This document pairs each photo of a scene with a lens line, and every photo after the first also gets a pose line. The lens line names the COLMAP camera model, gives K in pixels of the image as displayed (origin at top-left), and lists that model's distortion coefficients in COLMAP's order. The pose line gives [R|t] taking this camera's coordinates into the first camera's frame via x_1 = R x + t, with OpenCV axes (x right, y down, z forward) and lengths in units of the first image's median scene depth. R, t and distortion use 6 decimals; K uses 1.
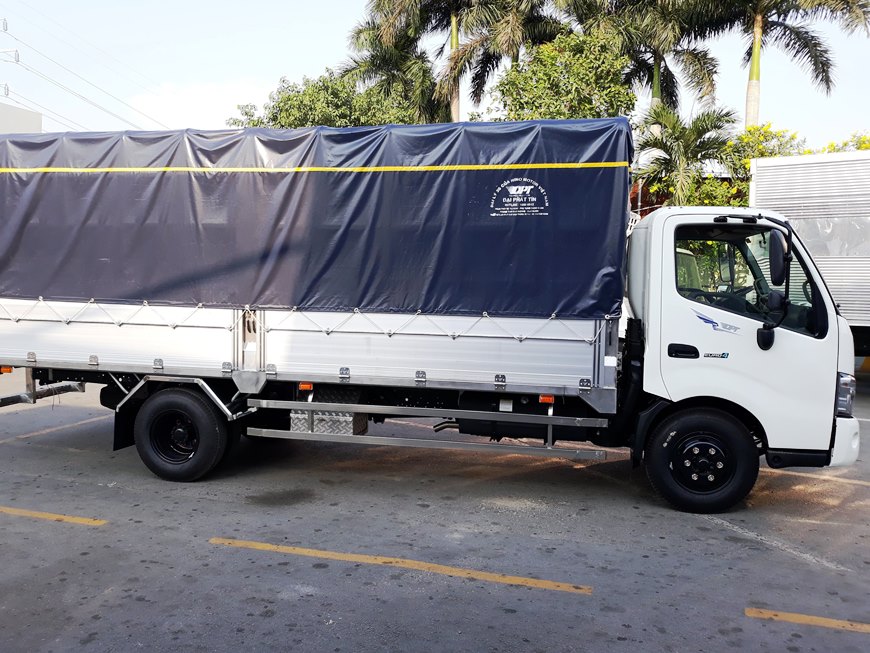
lens RADIAL K [[722.0, 0, 434.4], [0, 722.0, 321.2], [0, 0, 1]] dist [0.000407, -0.017505]
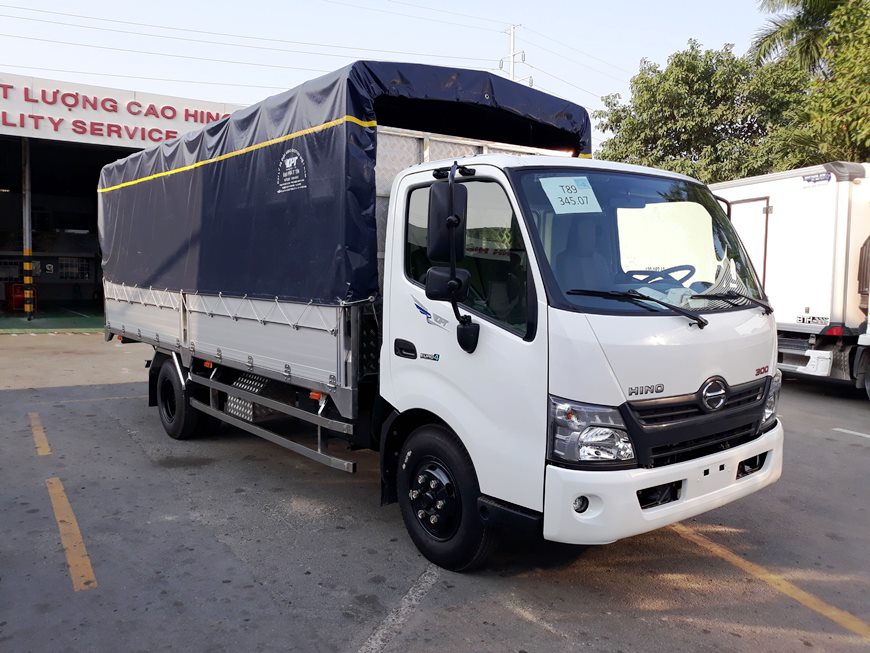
lens RADIAL K [[722.0, 0, 435.6], [0, 722.0, 318.0], [0, 0, 1]] dist [0.000407, -0.017505]
pose [[0.771976, 0.030419, -0.634924, 0.847944], [-0.031147, 0.999465, 0.010014, -0.000453], [0.634888, 0.012045, 0.772510, 0.415410]]
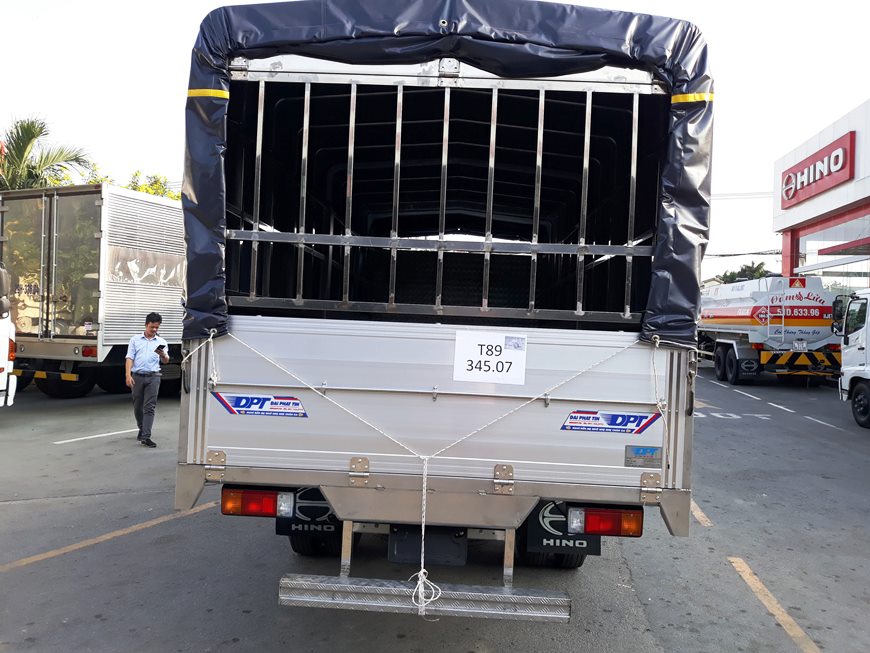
lens RADIAL K [[722.0, 0, 434.5], [0, 722.0, 327.3], [0, 0, 1]] dist [0.000407, -0.017505]
pose [[-0.173881, -0.017183, 0.984617, -1.351386], [0.013641, 0.999710, 0.019855, -0.085560], [-0.984672, 0.016884, -0.173596, 1.526264]]
